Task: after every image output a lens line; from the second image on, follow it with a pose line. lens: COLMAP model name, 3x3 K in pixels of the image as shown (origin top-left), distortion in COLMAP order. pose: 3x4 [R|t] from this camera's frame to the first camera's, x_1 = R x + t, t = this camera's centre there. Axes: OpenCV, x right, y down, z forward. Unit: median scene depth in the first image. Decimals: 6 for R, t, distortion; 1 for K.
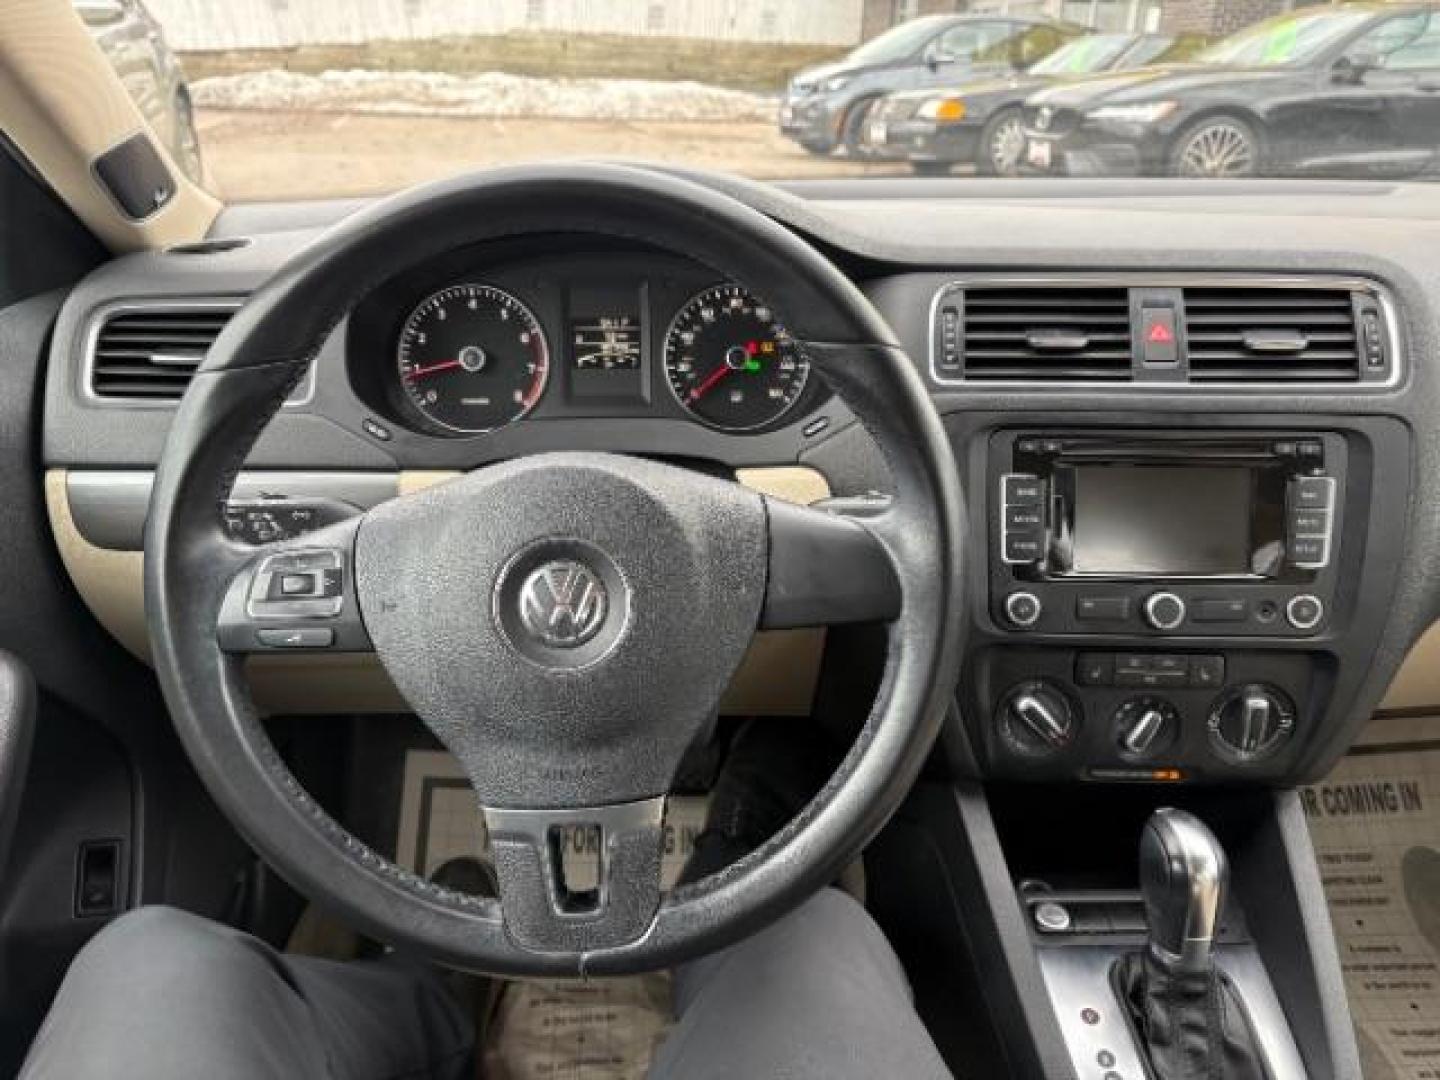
lens RADIAL K [[1093.7, 0, 732.4], [0, 1093.7, 528.7], [0, 0, 1]] dist [0.039074, -0.035918]
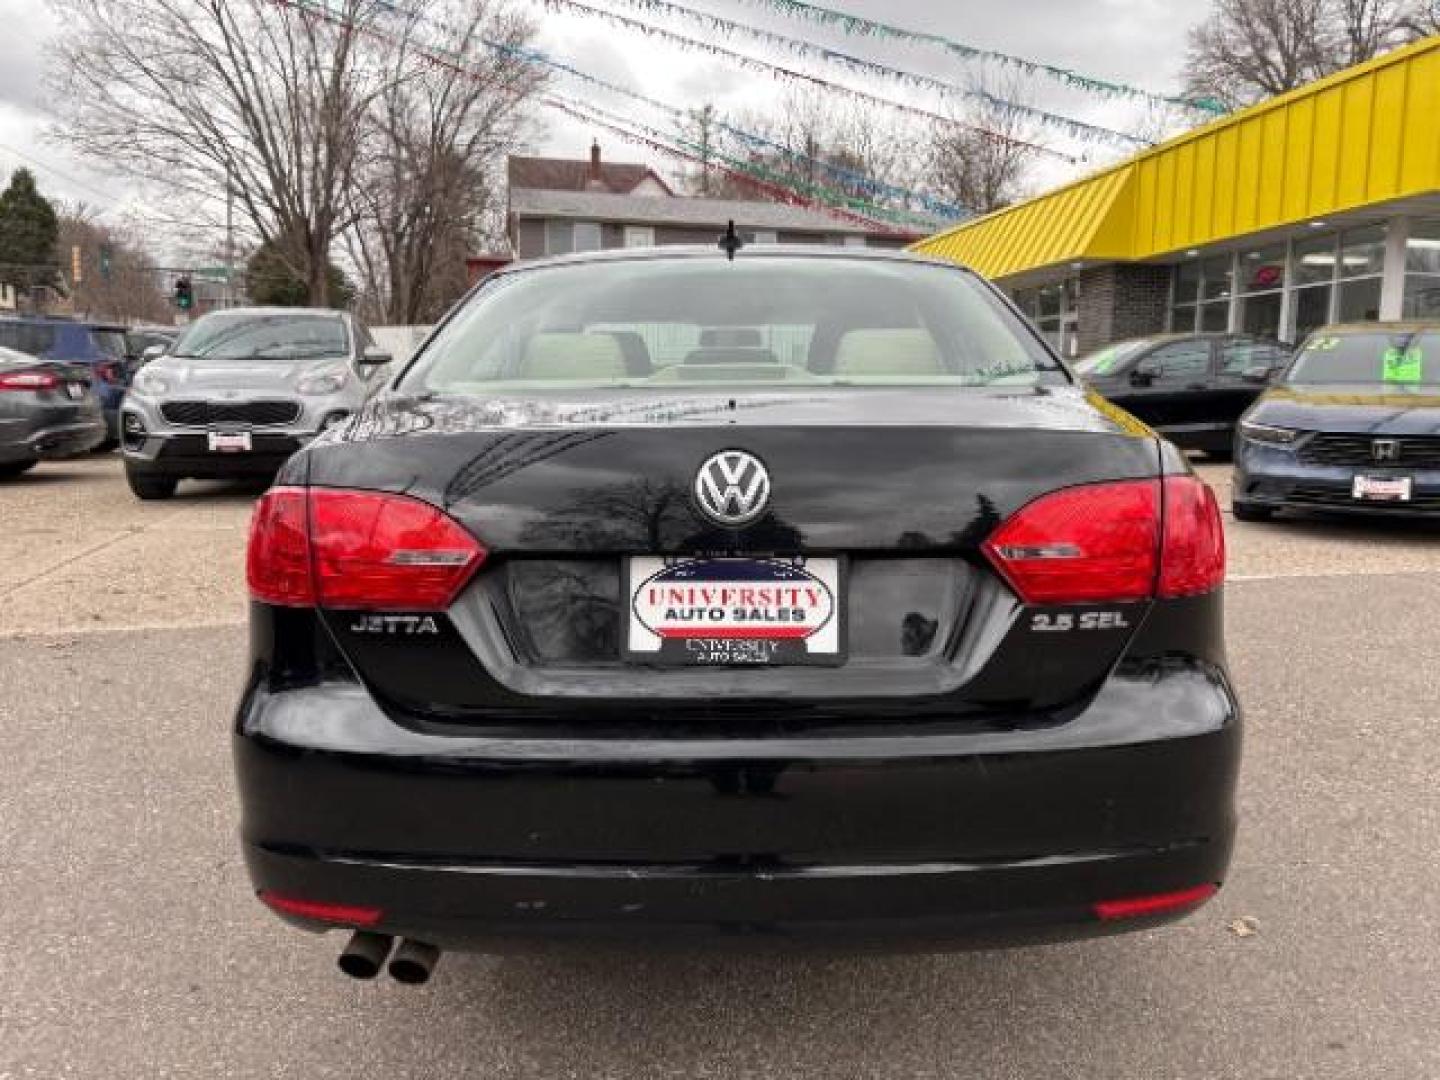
lens RADIAL K [[1093.7, 0, 724.9], [0, 1093.7, 527.5], [0, 0, 1]] dist [0.039074, -0.035918]
pose [[0.997875, -0.004719, -0.064980, 0.031094], [-0.012855, 0.963504, -0.267386, 0.068740], [0.063870, 0.267653, 0.961396, -0.152865]]
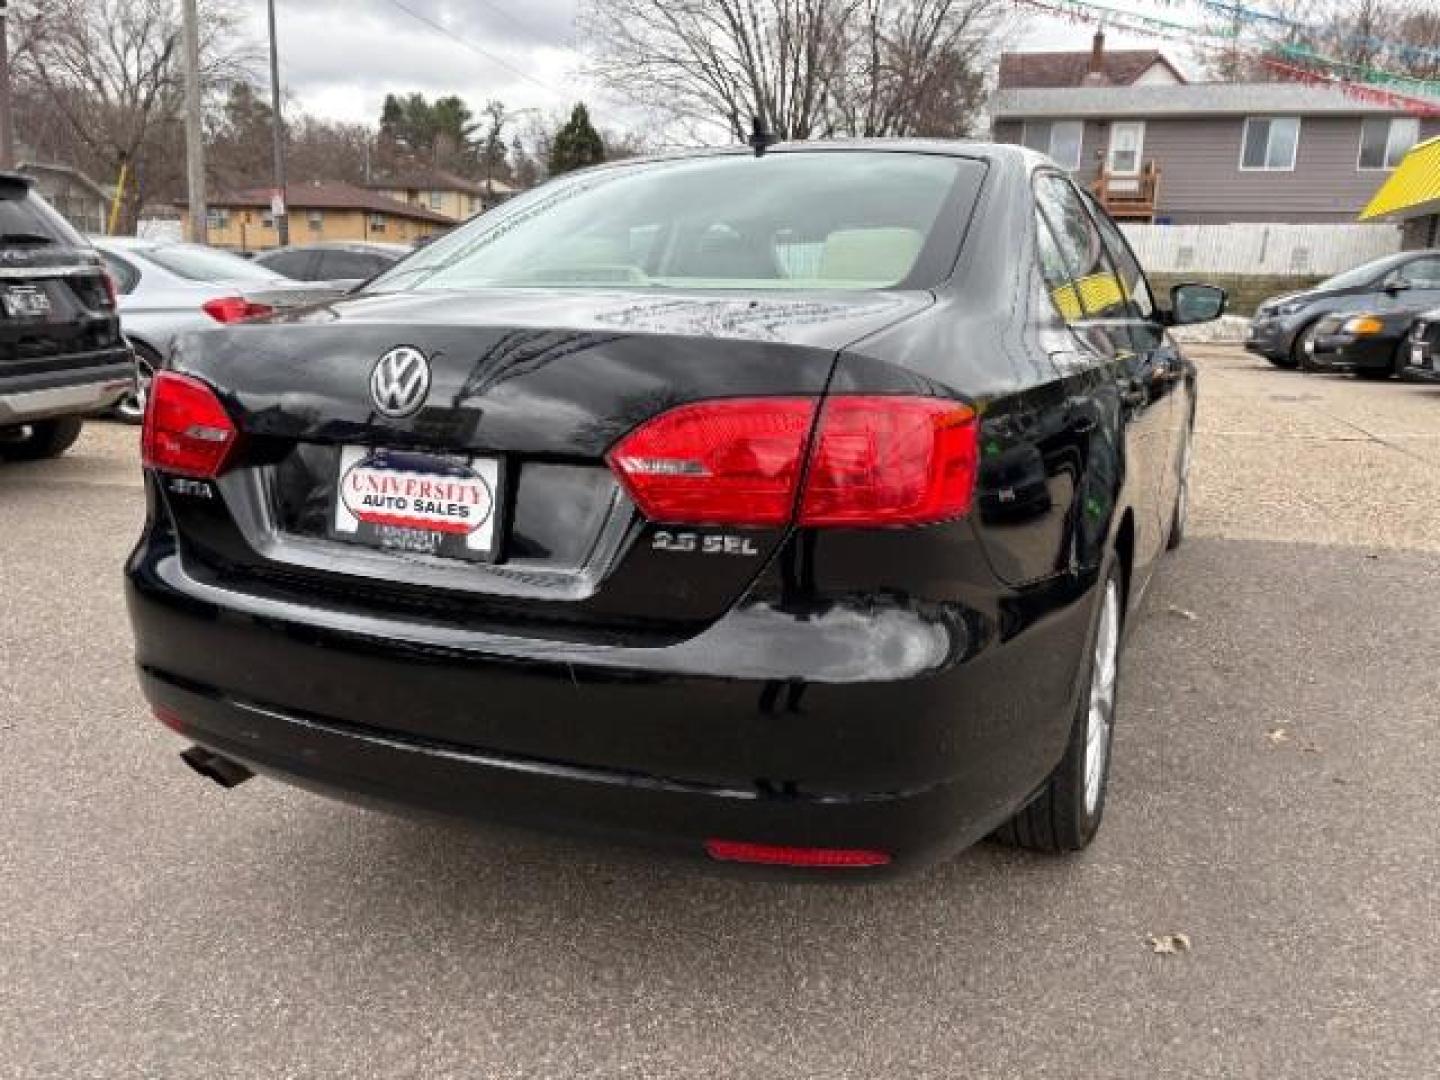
lens RADIAL K [[1093.7, 0, 714.9], [0, 1093.7, 533.8], [0, 0, 1]] dist [0.039074, -0.035918]
pose [[0.873229, 0.095541, -0.477853, 0.083320], [-0.185011, 0.972171, -0.143716, 0.063833], [0.450825, 0.213905, 0.866604, -0.137571]]
